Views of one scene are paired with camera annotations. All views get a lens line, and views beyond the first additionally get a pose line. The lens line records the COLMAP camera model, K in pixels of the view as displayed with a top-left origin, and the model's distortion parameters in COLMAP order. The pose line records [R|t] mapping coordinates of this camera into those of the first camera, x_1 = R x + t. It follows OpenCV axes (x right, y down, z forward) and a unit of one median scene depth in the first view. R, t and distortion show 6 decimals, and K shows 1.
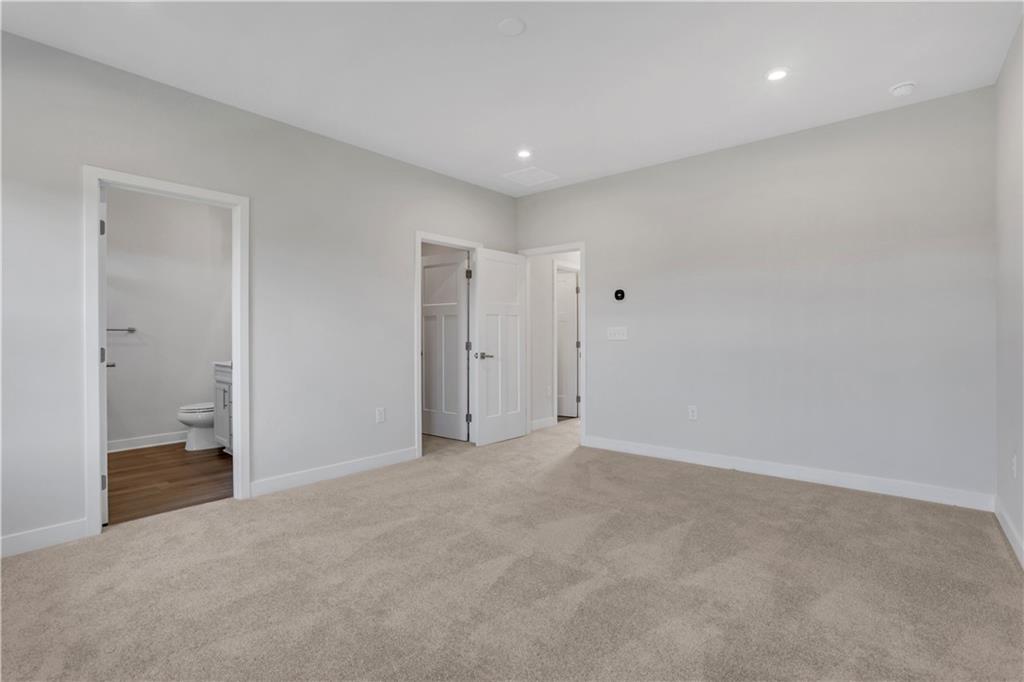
lens RADIAL K [[480.1, 0, 508.1], [0, 480.1, 338.6], [0, 0, 1]] dist [-0.083225, 0.031739]
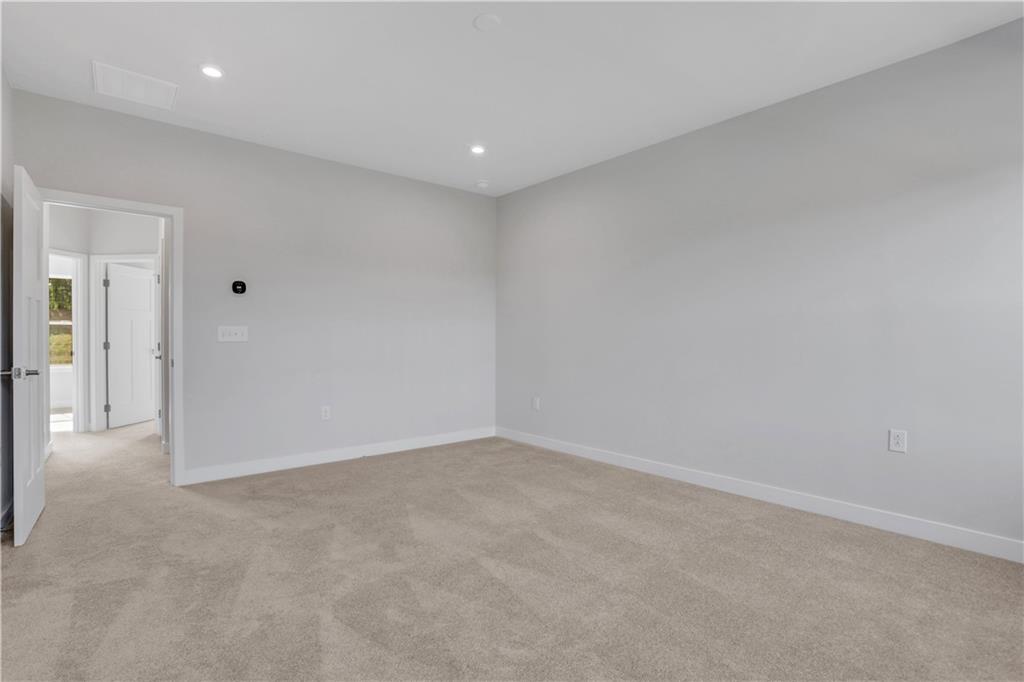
lens RADIAL K [[480.1, 0, 508.1], [0, 480.1, 338.6], [0, 0, 1]] dist [-0.083225, 0.031739]
pose [[0.148711, 0.004433, 0.988871, -0.501208], [0.006534, 0.999964, -0.005465, 0.005157], [-0.988859, 0.007274, 0.148676, 0.420608]]
